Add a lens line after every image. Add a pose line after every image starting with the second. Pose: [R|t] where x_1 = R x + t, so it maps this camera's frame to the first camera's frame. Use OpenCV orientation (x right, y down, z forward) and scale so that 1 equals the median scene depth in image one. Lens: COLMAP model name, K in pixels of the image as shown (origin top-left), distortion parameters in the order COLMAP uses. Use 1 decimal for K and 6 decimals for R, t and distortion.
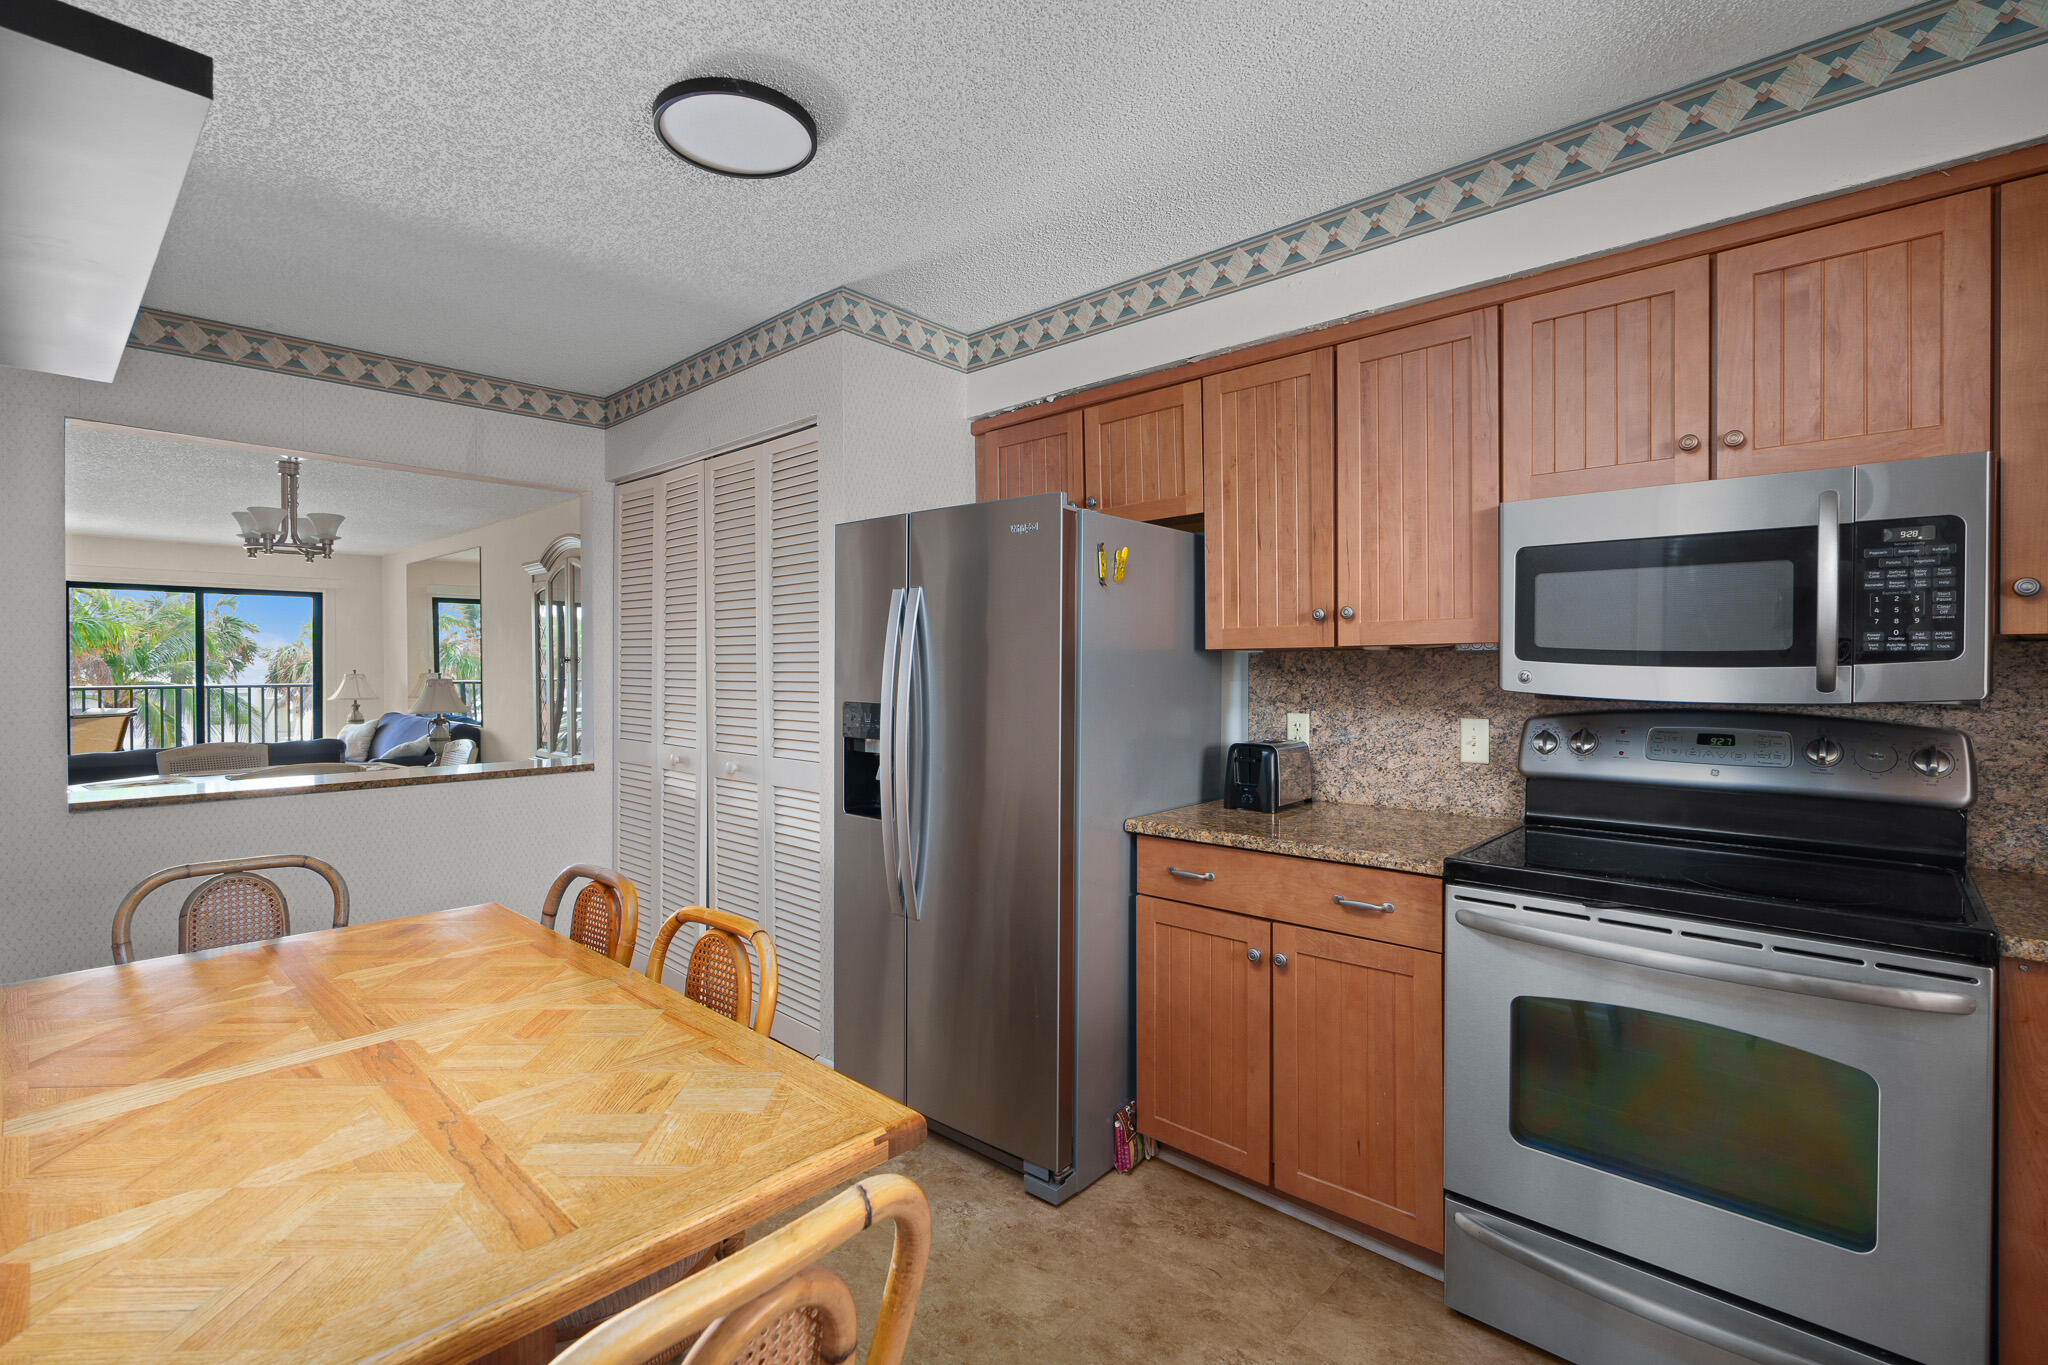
lens RADIAL K [[933.2, 0, 1024.8], [0, 933.2, 673.2], [0, 0, 1]] dist [-0.006975, 0.001686]
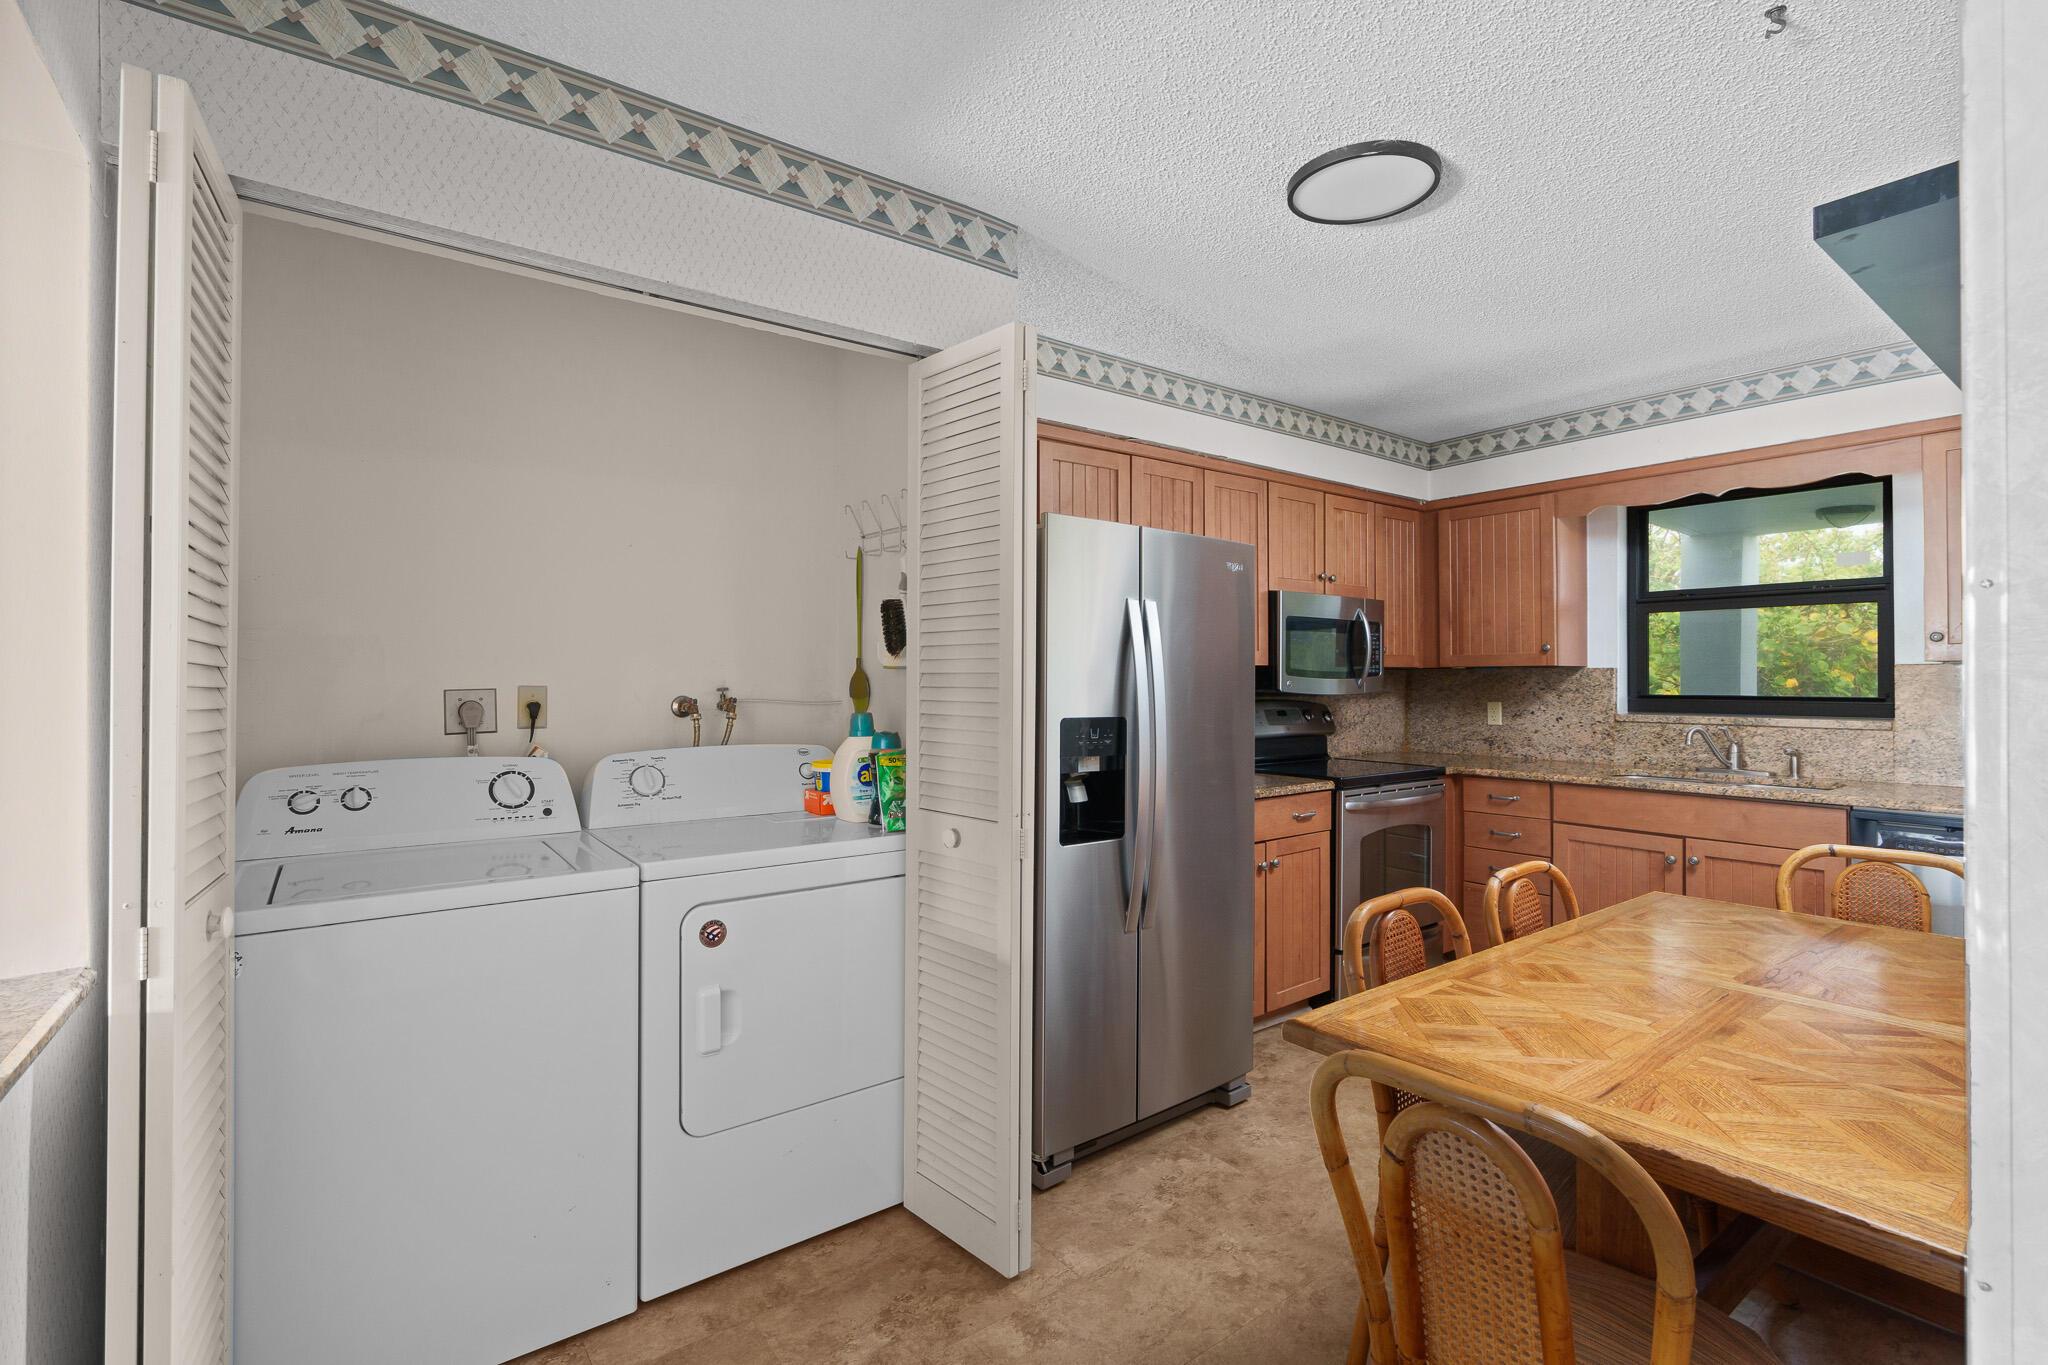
lens RADIAL K [[924.8, 0, 1028.8], [0, 924.8, 676.6], [0, 0, 1]] dist [-0.003191, 0.000671]
pose [[0.182764, 0.002327, 0.983154, -1.258771], [0.008668, 0.999955, -0.003978, -0.007639], [-0.983119, 0.009249, 0.182736, 1.044971]]
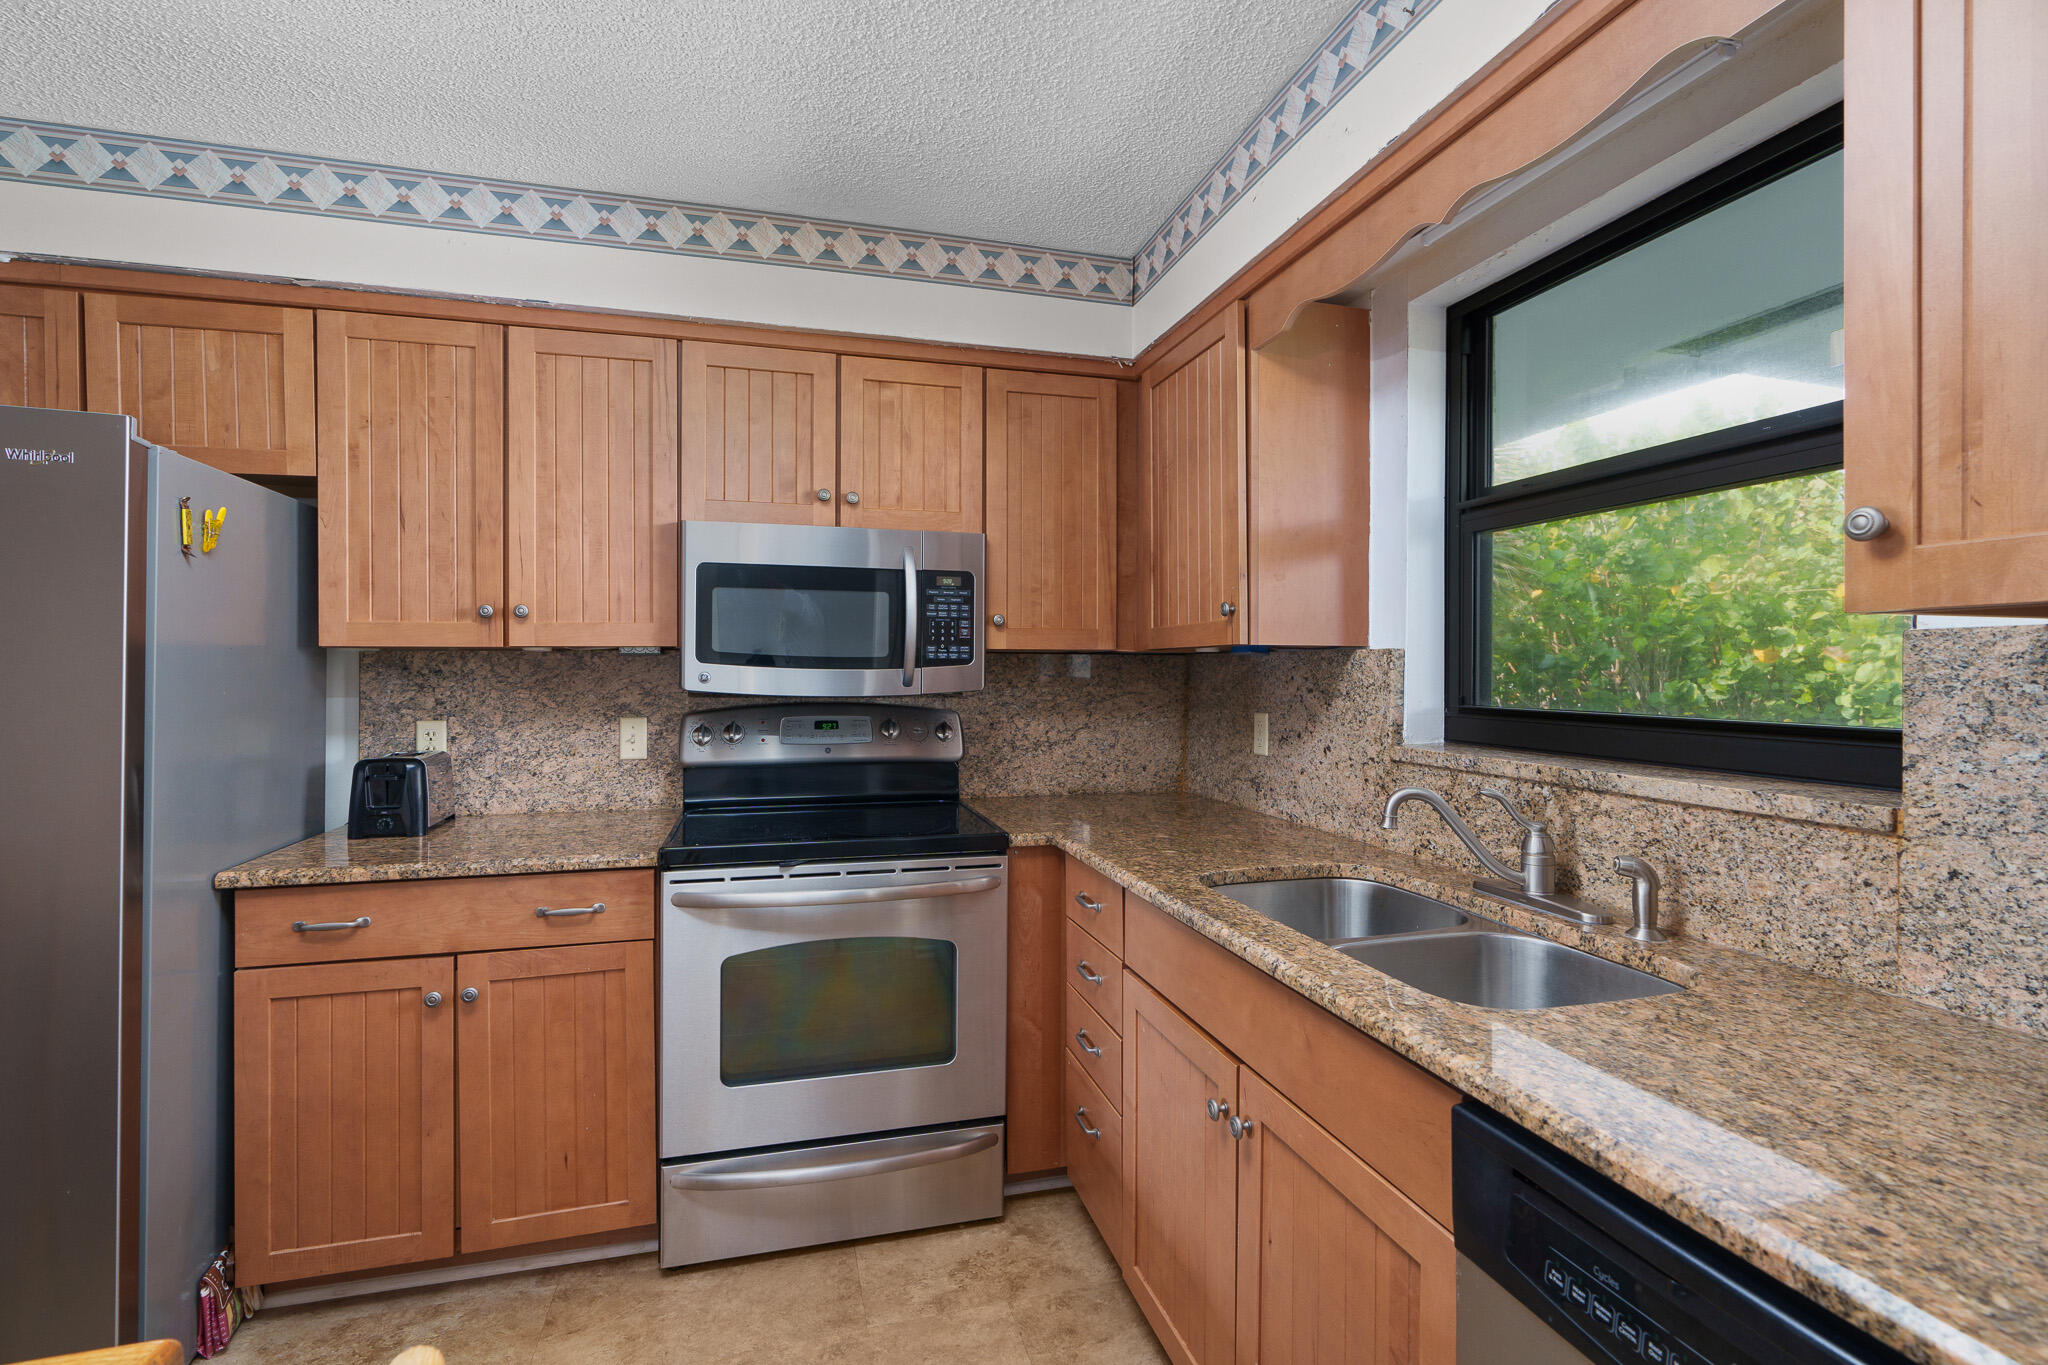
lens RADIAL K [[923.5, 0, 1026.0], [0, 923.5, 669.1], [0, 0, 1]] dist [-0.008770, 0.004223]
pose [[0.530766, 0.001718, 0.847517, -0.179867], [0.003573, 0.999985, -0.004265, -0.000179], [-0.847511, 0.005292, 0.530751, 0.069504]]
